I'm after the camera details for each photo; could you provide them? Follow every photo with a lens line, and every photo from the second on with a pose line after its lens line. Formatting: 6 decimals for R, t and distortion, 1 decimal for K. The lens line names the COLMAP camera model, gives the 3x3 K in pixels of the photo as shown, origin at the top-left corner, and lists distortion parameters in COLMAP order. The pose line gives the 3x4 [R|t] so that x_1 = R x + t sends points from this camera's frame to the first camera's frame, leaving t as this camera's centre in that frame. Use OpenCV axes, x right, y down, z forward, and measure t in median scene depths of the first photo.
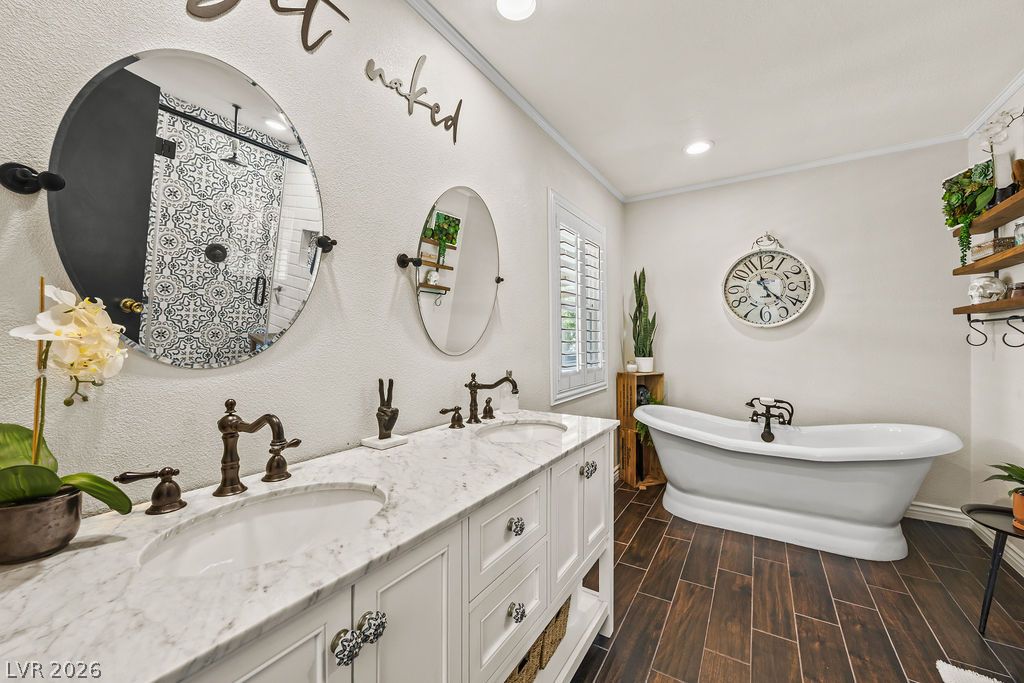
lens RADIAL K [[405.7, 0, 509.8], [0, 405.7, 338.0], [0, 0, 1]] dist [-0.001118, -0.000009]
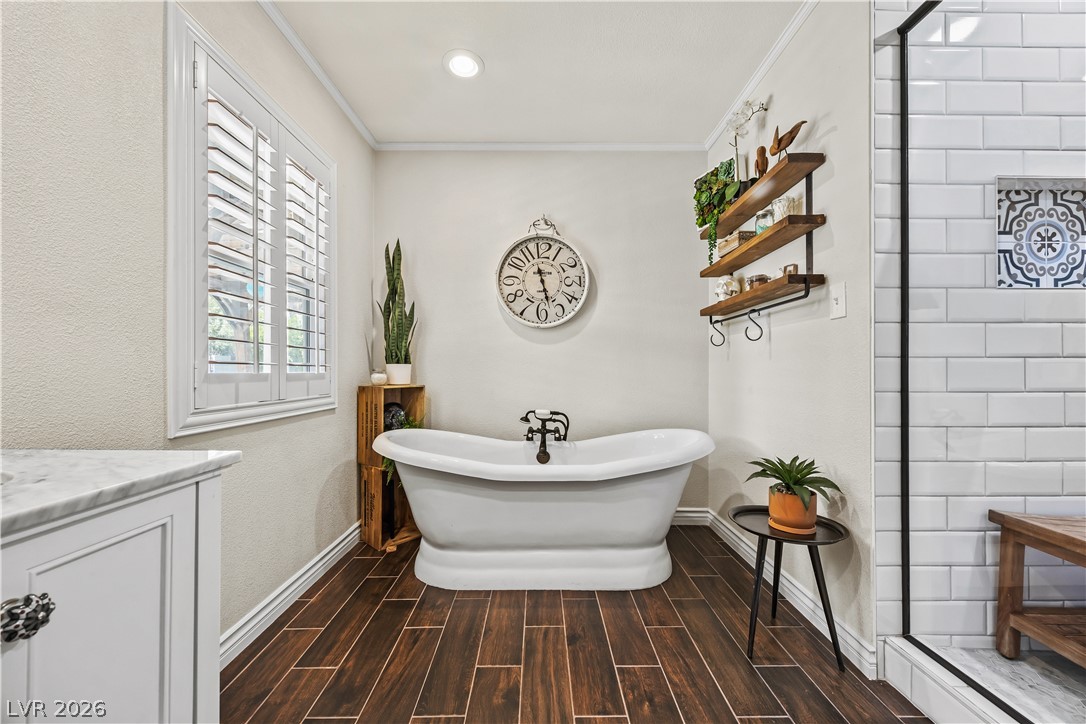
lens RADIAL K [[430.3, 0, 542.7], [0, 430.3, 367.2], [0, 0, 1]] dist [-0.001118, -0.000009]
pose [[0.847057, 0.008944, 0.531426, 0.186779], [-0.006179, 0.999957, -0.006982, 0.073920], [-0.531465, 0.002630, 0.847076, 0.286773]]
